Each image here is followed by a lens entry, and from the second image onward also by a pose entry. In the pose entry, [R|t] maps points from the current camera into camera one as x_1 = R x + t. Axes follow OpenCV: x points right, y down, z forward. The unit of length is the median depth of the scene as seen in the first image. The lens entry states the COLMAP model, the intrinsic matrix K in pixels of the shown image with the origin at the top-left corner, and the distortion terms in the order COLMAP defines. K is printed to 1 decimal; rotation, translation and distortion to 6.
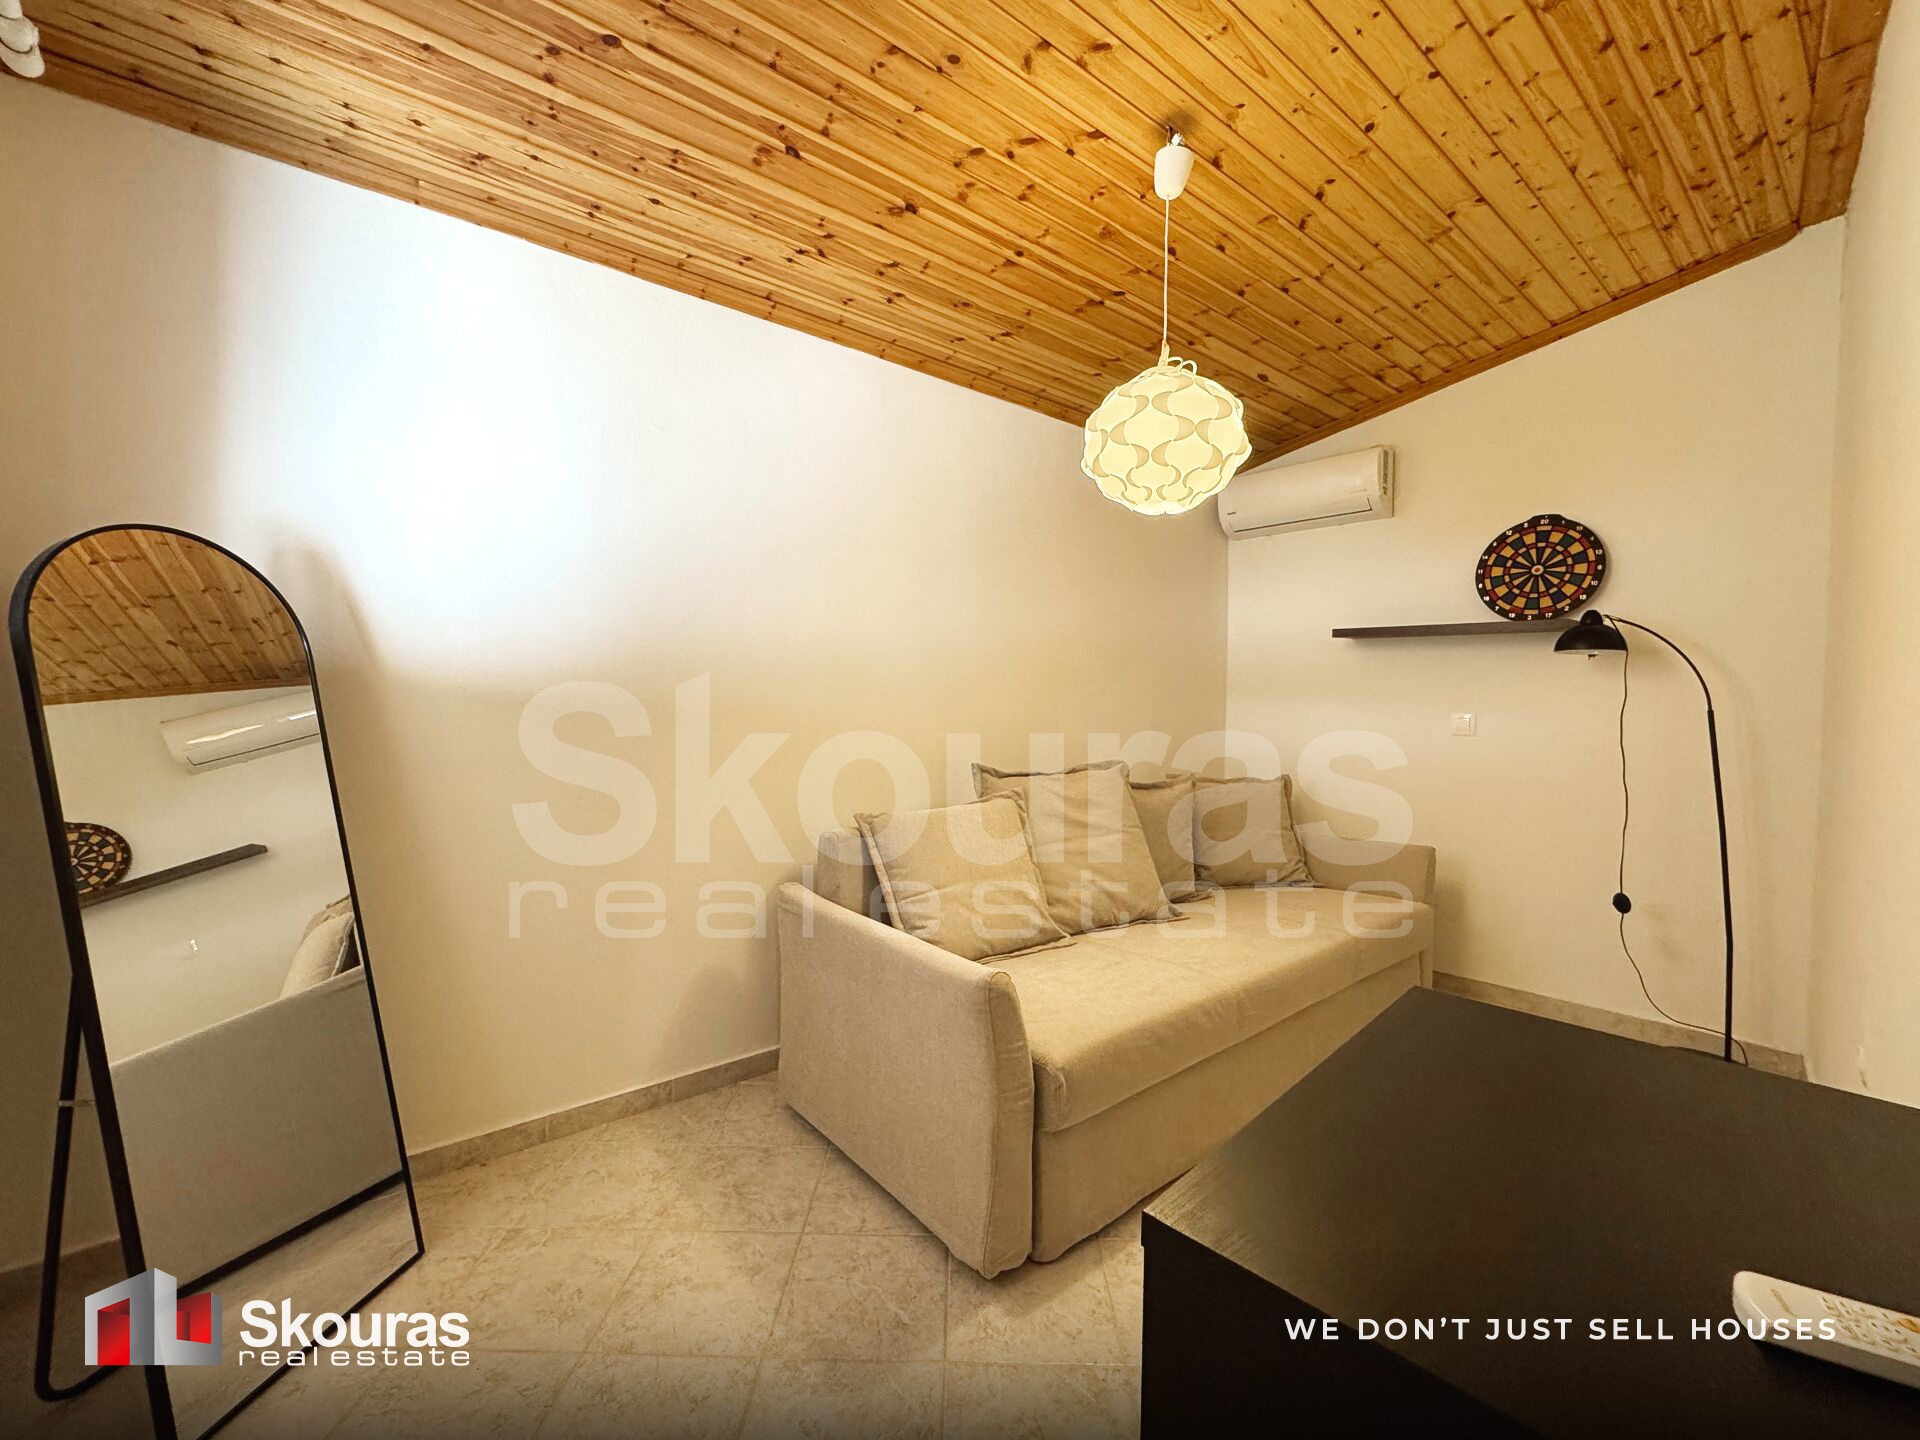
lens RADIAL K [[766.0, 0, 963.7], [0, 766.0, 715.1], [0, 0, 1]] dist [0.001373, -0.000122]
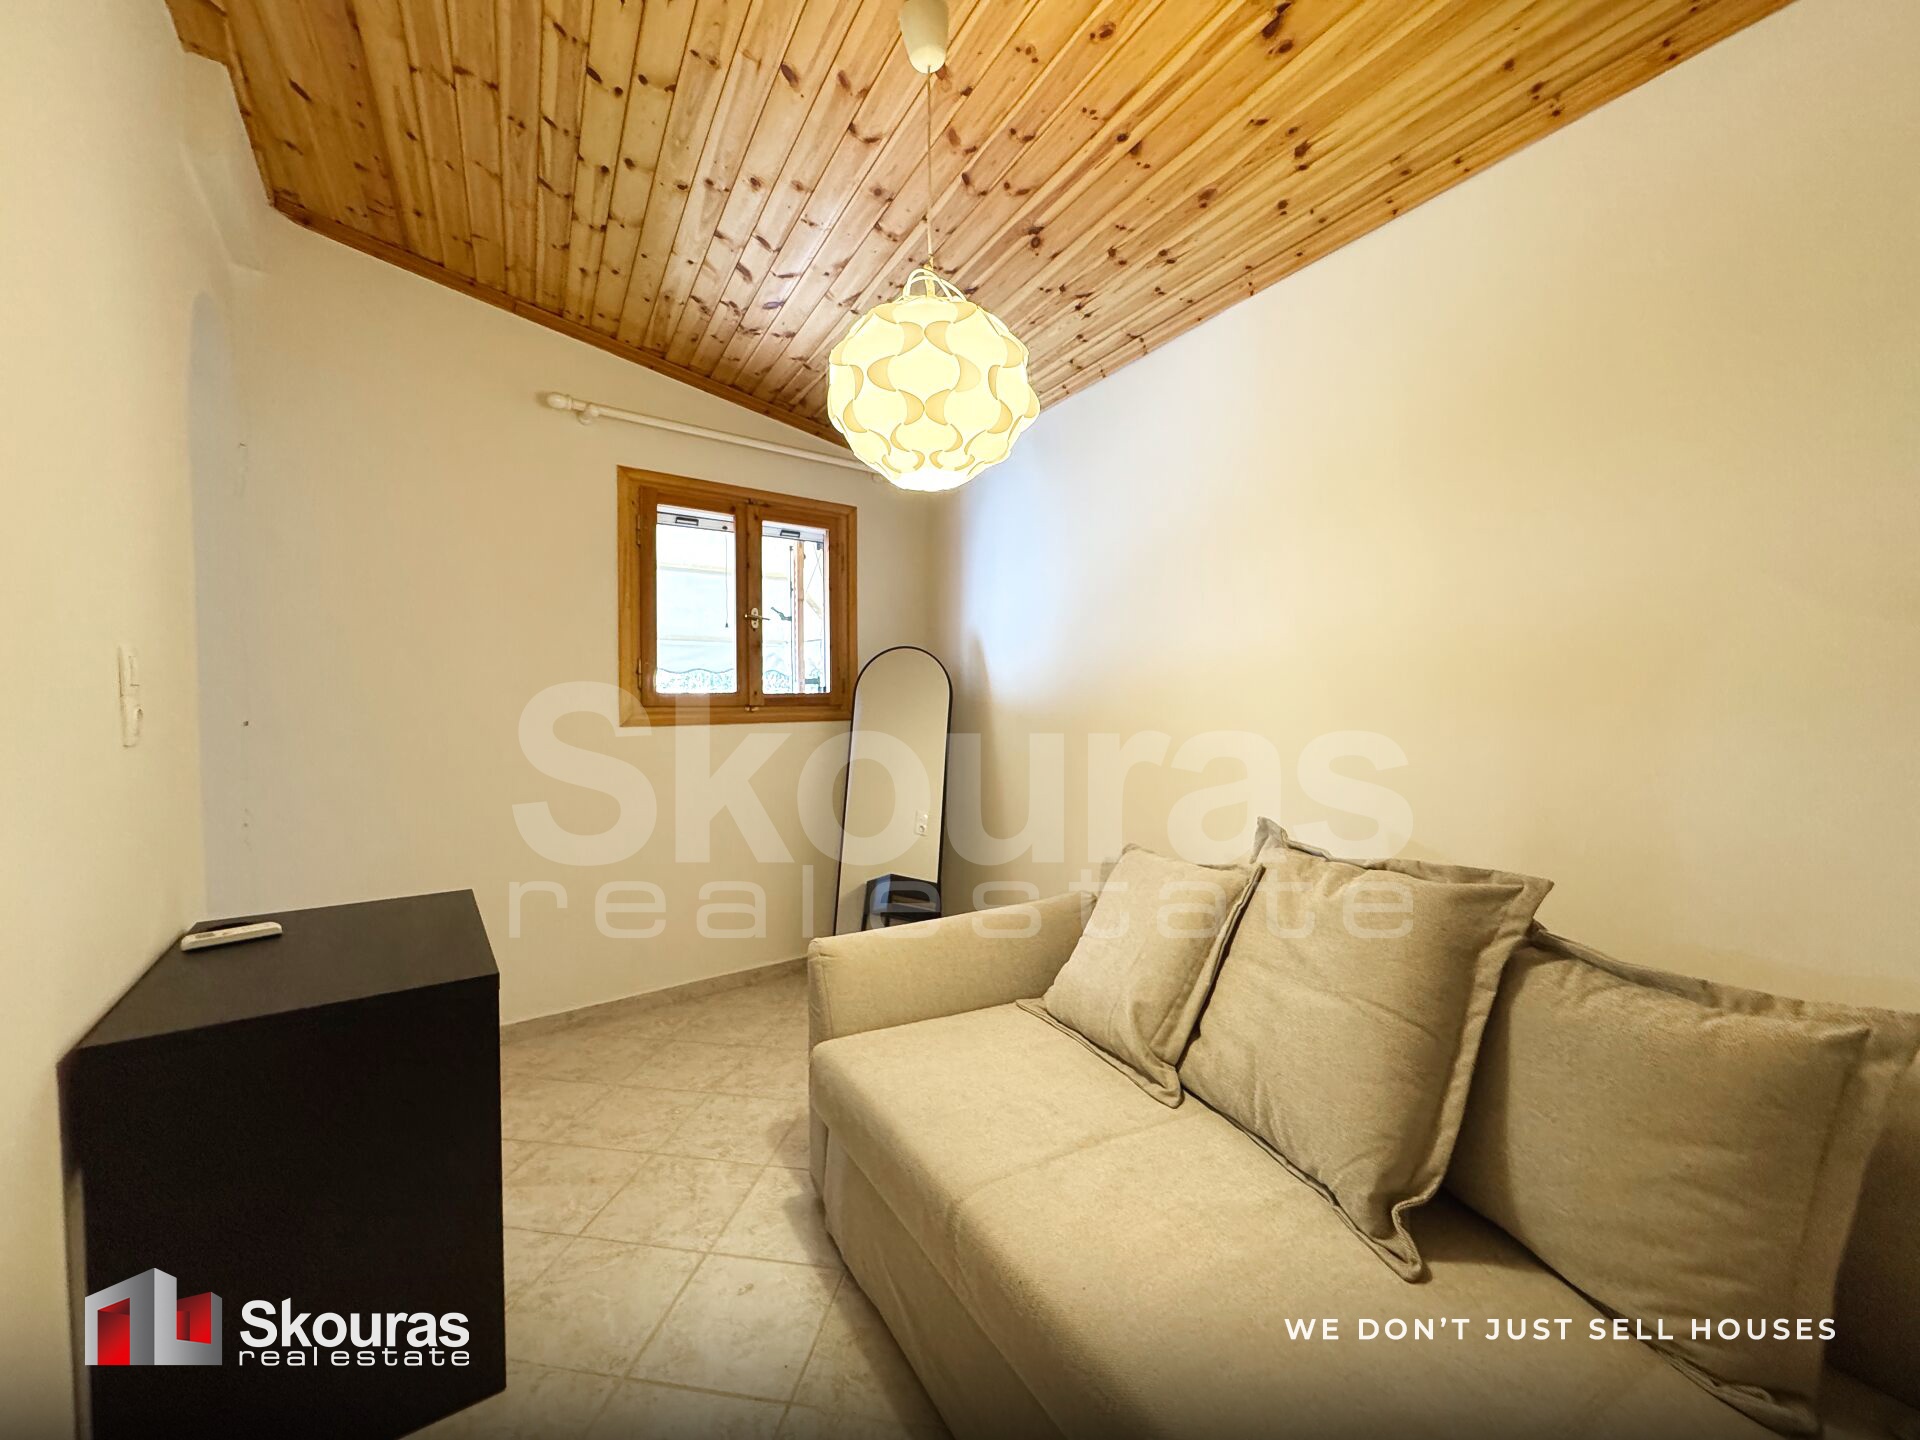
lens RADIAL K [[766.0, 0, 963.7], [0, 766.0, 715.1], [0, 0, 1]] dist [0.001373, -0.000122]
pose [[-0.144685, 0.011885, -0.989406, 0.674854], [-0.018508, 0.999720, 0.014715, -0.032066], [0.989305, 0.020441, -0.144424, 0.765371]]
